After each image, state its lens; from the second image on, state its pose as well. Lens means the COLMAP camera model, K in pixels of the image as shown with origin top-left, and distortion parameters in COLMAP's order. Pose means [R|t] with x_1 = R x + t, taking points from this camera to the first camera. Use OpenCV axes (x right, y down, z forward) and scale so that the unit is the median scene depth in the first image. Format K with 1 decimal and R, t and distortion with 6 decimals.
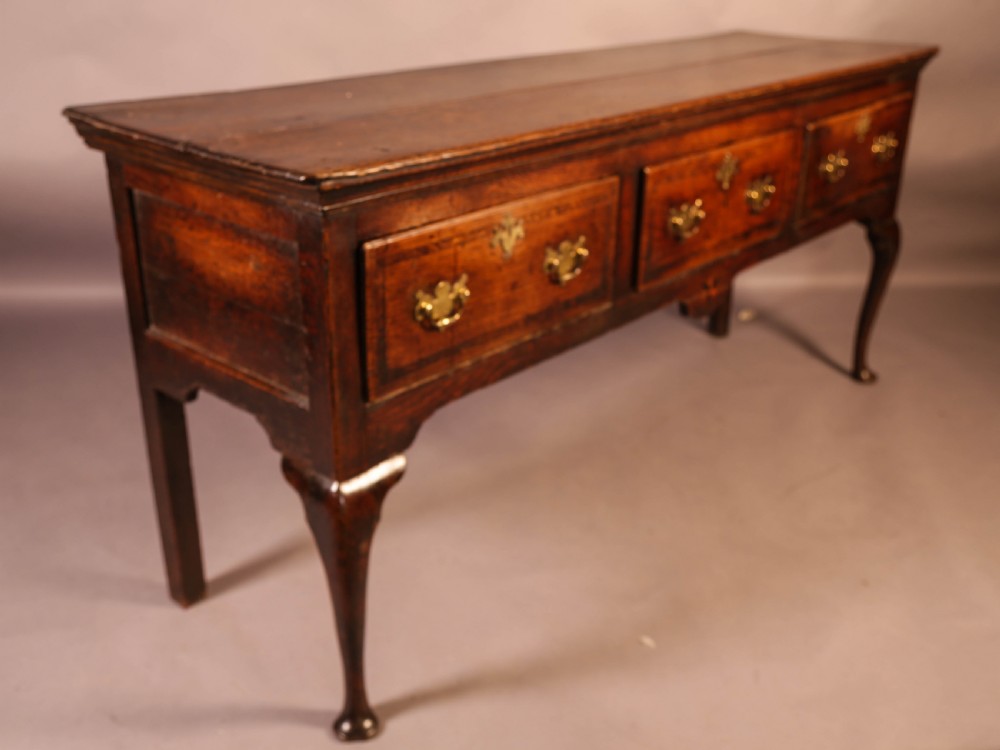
lens RADIAL K [[1005.1, 0, 500.0], [0, 1005.1, 375.0], [0, 0, 1]] dist [-0.016848, 0.003441]
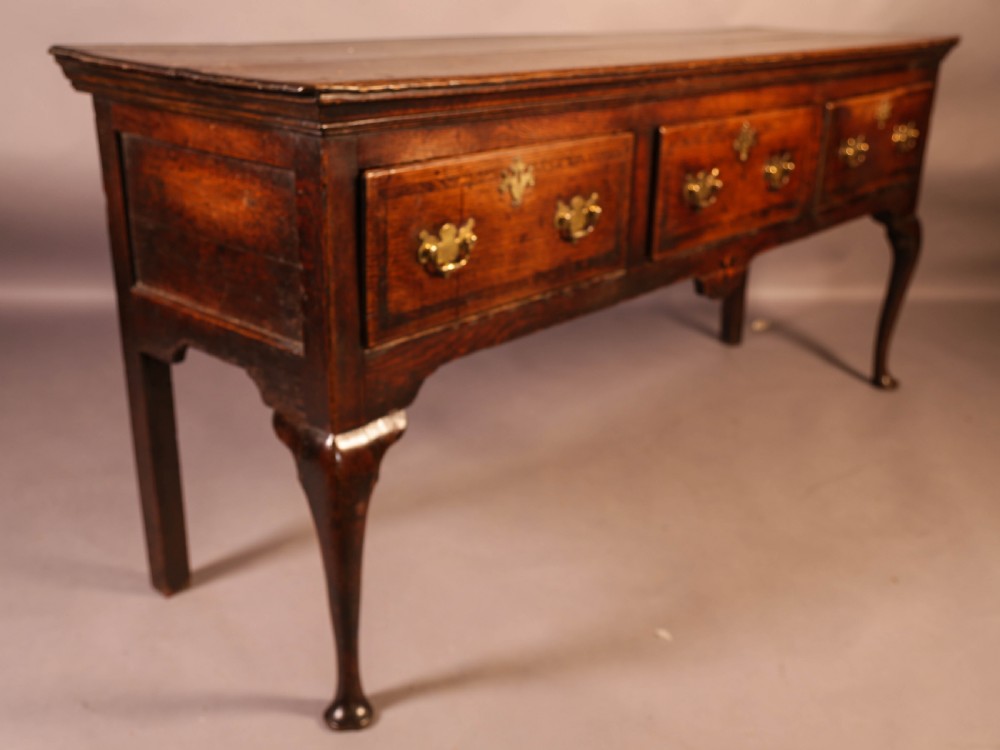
lens RADIAL K [[1024.6, 0, 500.0], [0, 1024.6, 375.0], [0, 0, 1]] dist [-0.006621, 0.003271]
pose [[0.999980, 0.006296, -0.000842, -0.006330], [-0.006332, 0.998561, -0.053257, 0.092215], [0.000505, 0.053261, 0.998580, 0.046814]]
